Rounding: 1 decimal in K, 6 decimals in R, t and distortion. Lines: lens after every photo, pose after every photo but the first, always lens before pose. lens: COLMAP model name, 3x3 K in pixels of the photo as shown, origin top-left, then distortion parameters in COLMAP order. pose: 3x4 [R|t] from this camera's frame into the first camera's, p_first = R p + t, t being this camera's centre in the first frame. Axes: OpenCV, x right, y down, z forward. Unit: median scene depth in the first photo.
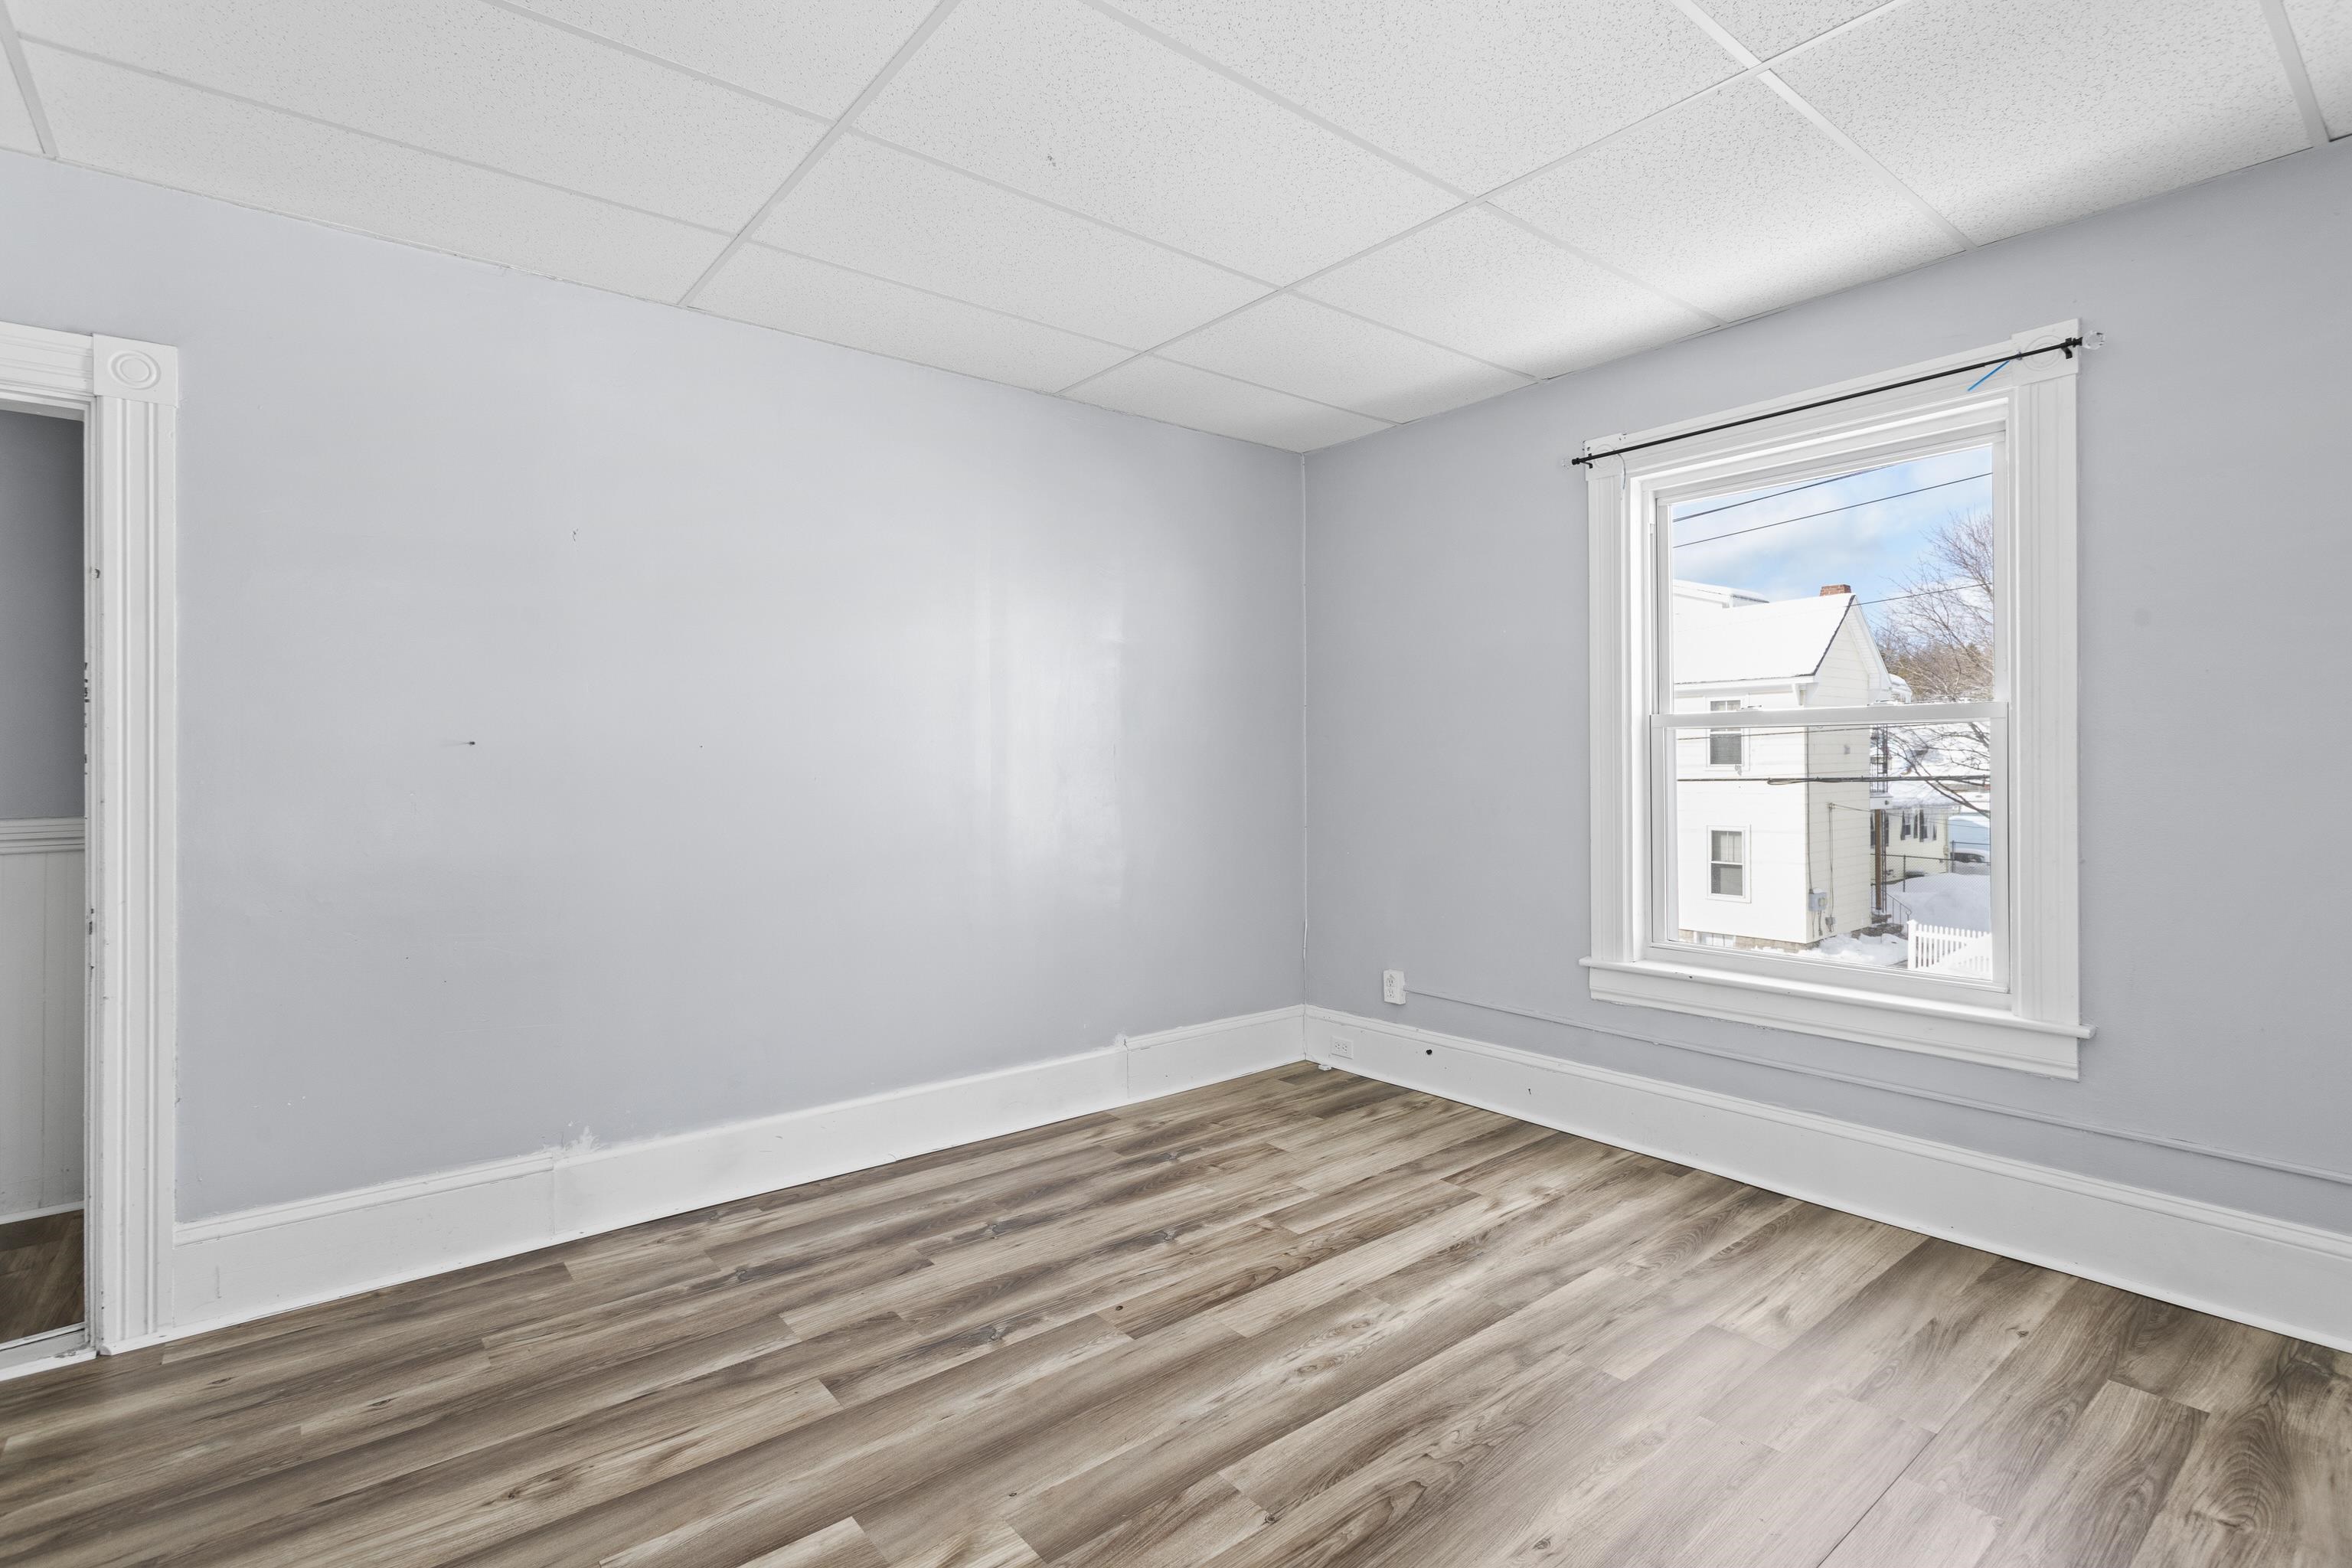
lens RADIAL K [[1112.6, 0, 1169.0], [0, 1112.6, 769.6], [0, 0, 1]] dist [0.002471, 0.000519]
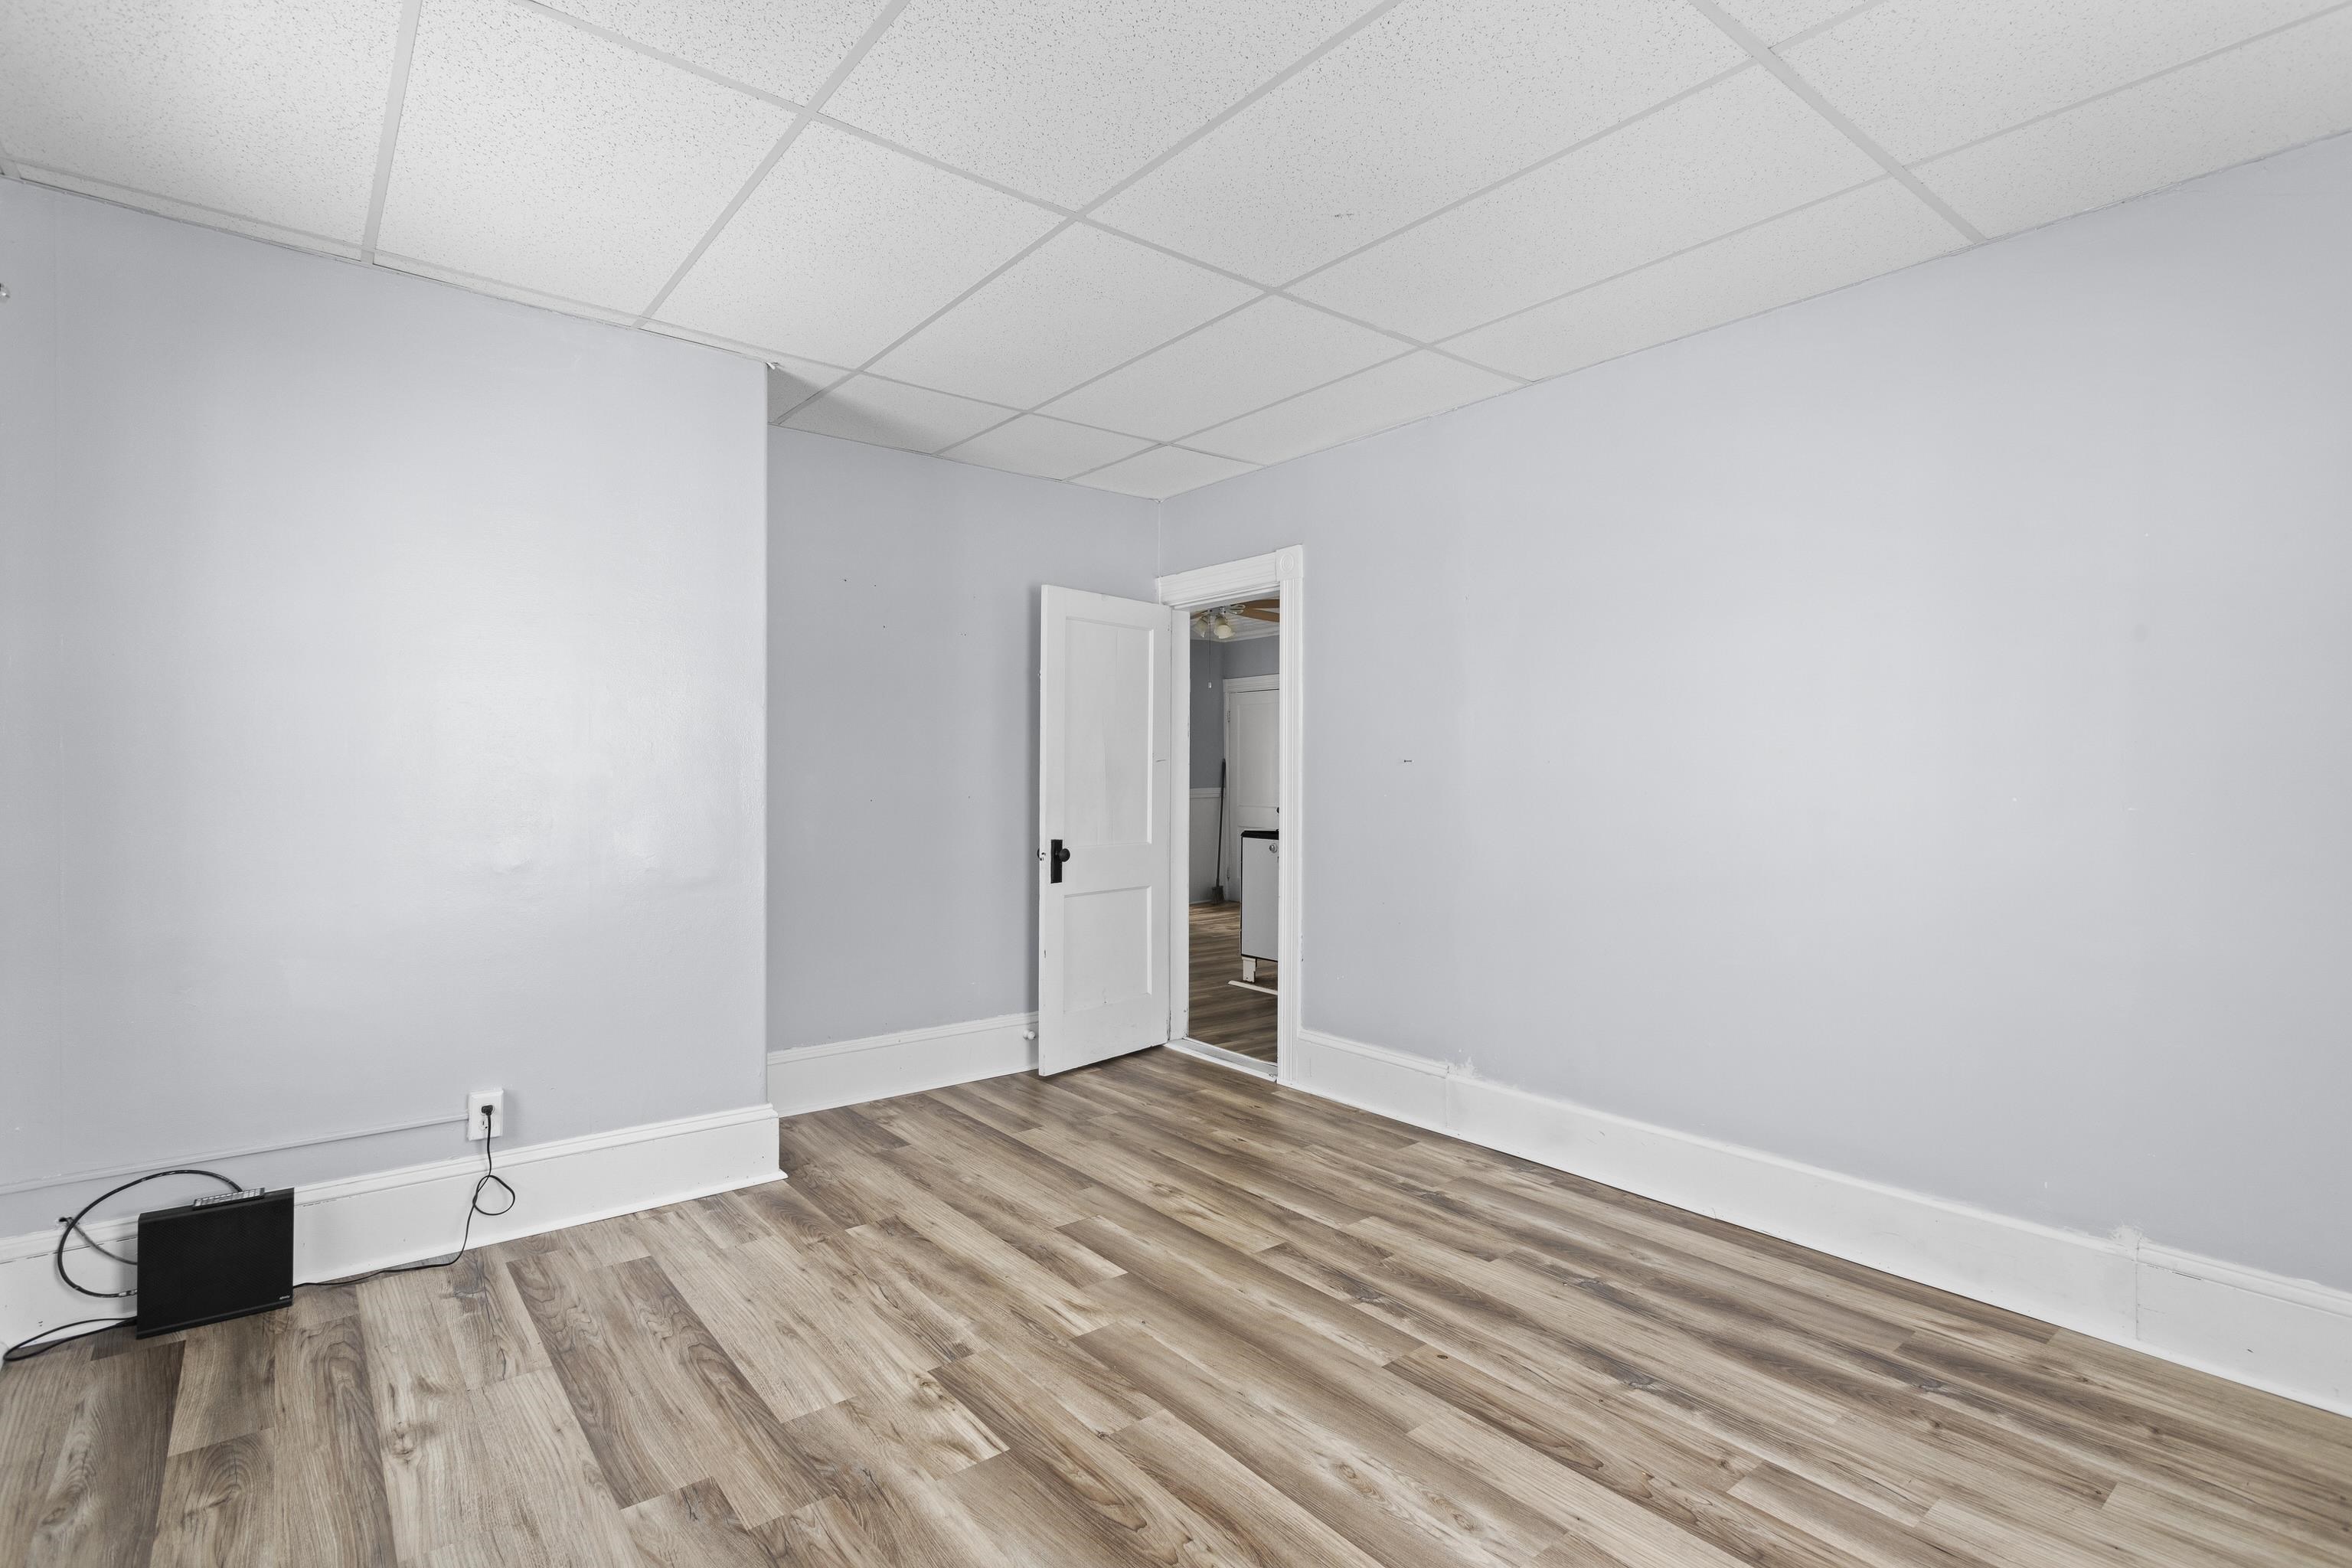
lens RADIAL K [[1112.6, 0, 1187.6], [0, 1112.6, 788.4], [0, 0, 1]] dist [0.002471, 0.000519]
pose [[0.006926, 0.016712, -0.999836, 0.863344], [-0.007997, 0.999829, 0.016656, -0.010442], [0.999944, 0.007880, 0.007058, 0.753559]]
